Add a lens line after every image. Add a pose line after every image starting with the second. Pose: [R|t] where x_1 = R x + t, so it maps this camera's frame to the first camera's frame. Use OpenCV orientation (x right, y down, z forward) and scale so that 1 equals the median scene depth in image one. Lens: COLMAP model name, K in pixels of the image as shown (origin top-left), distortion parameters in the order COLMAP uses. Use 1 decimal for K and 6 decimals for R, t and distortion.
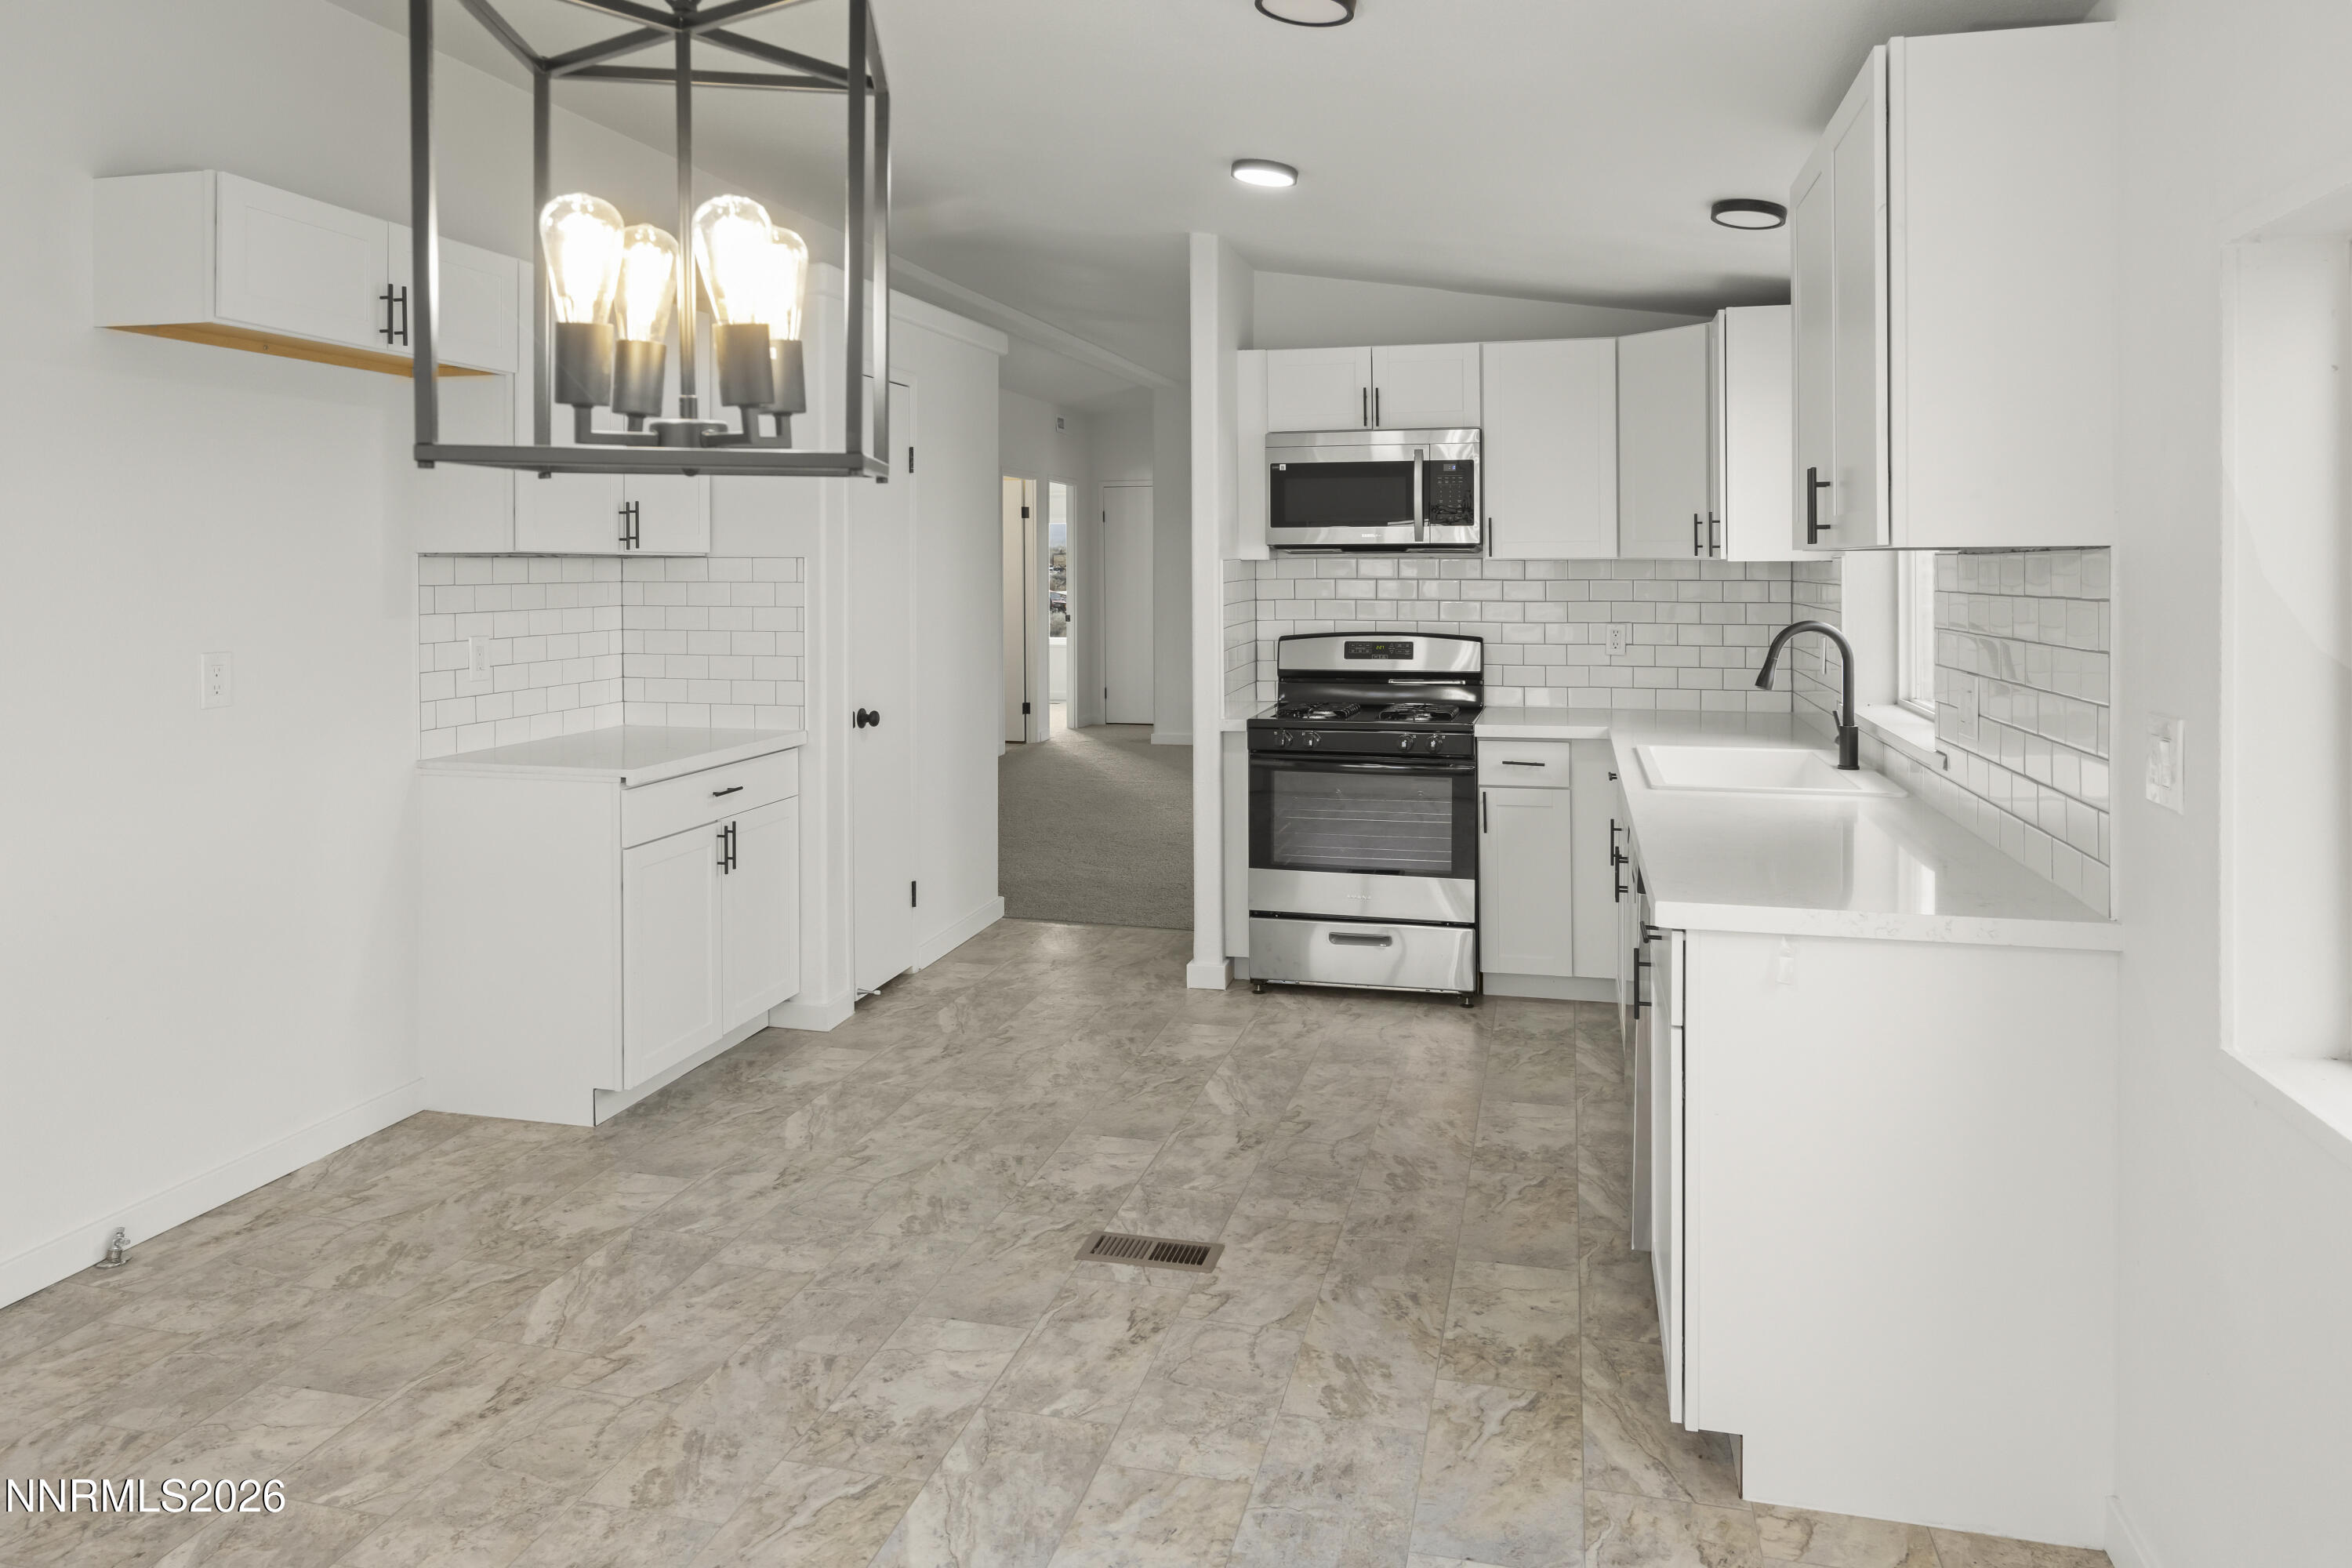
lens RADIAL K [[1485.3, 0, 1196.4], [0, 1485.3, 598.2], [0, 0, 1]] dist [-0.001389, 0.002086]
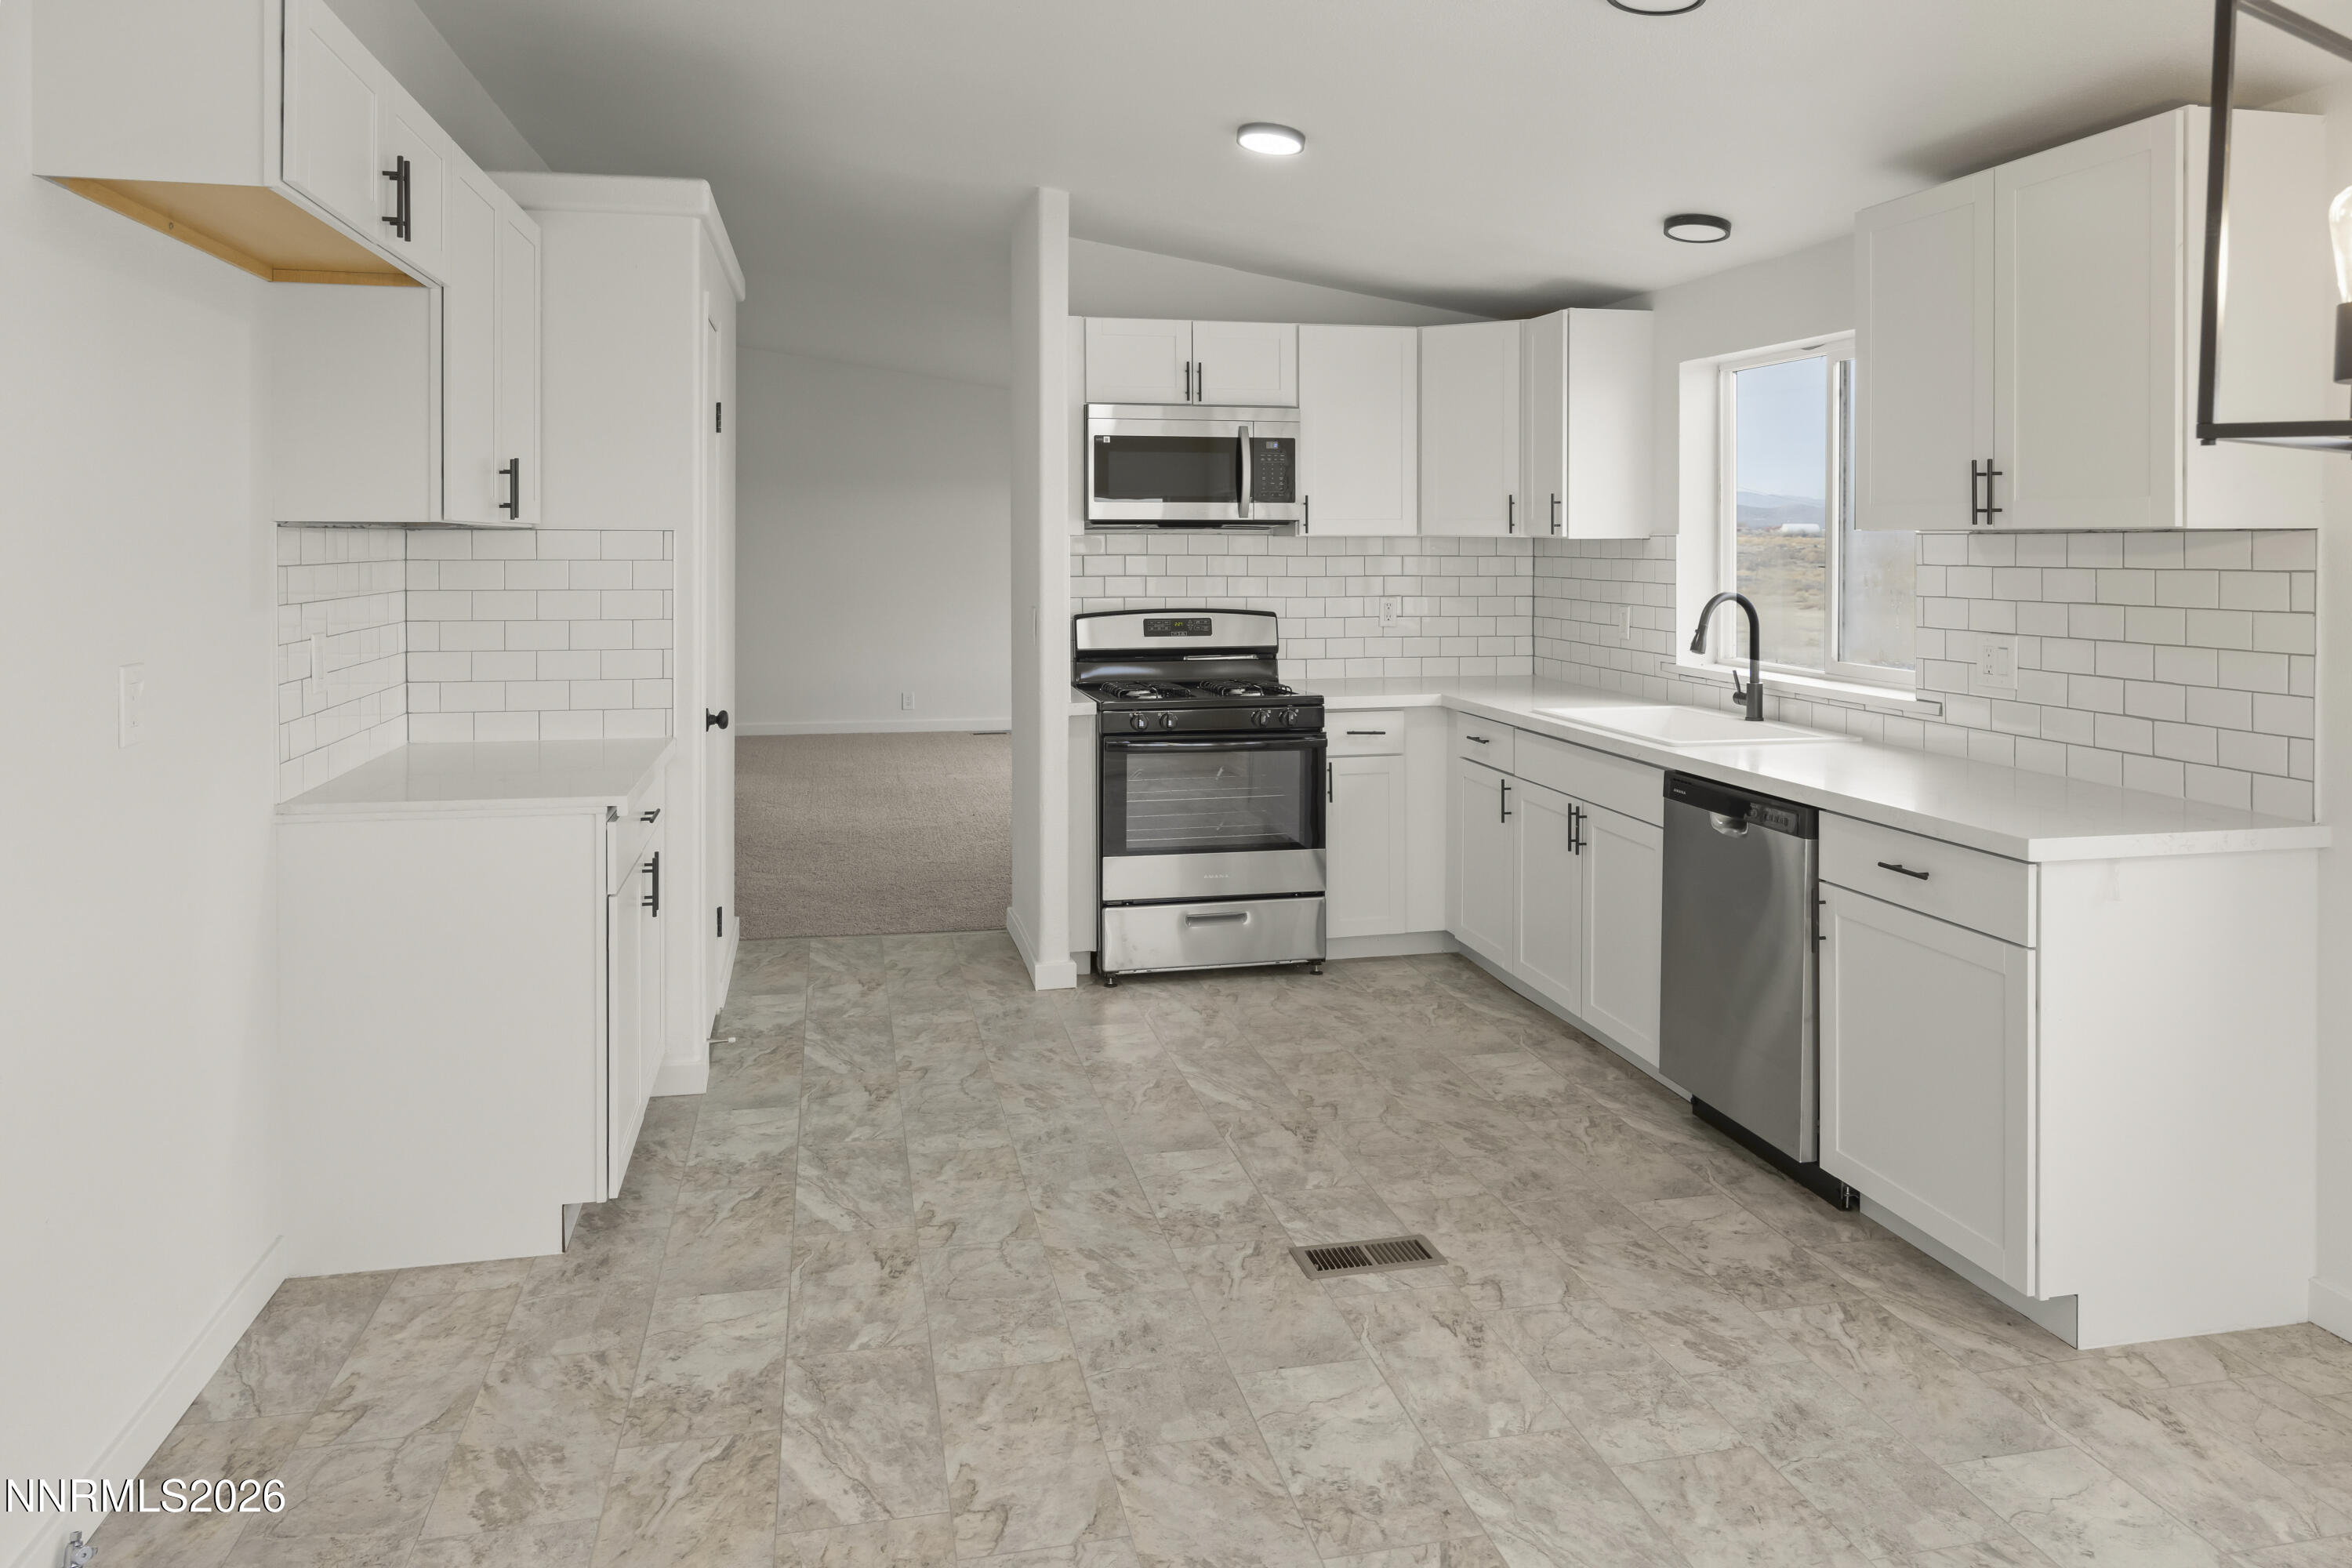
lens RADIAL K [[1485.3, 0, 1178.0], [0, 1485.3, 571.6], [0, 0, 1]] dist [-0.001389, 0.002086]
pose [[0.903392, -0.005560, 0.428780, -0.528623], [0.006650, 0.999977, -0.001043, -0.002334], [-0.428765, 0.003794, 0.903408, 0.175594]]
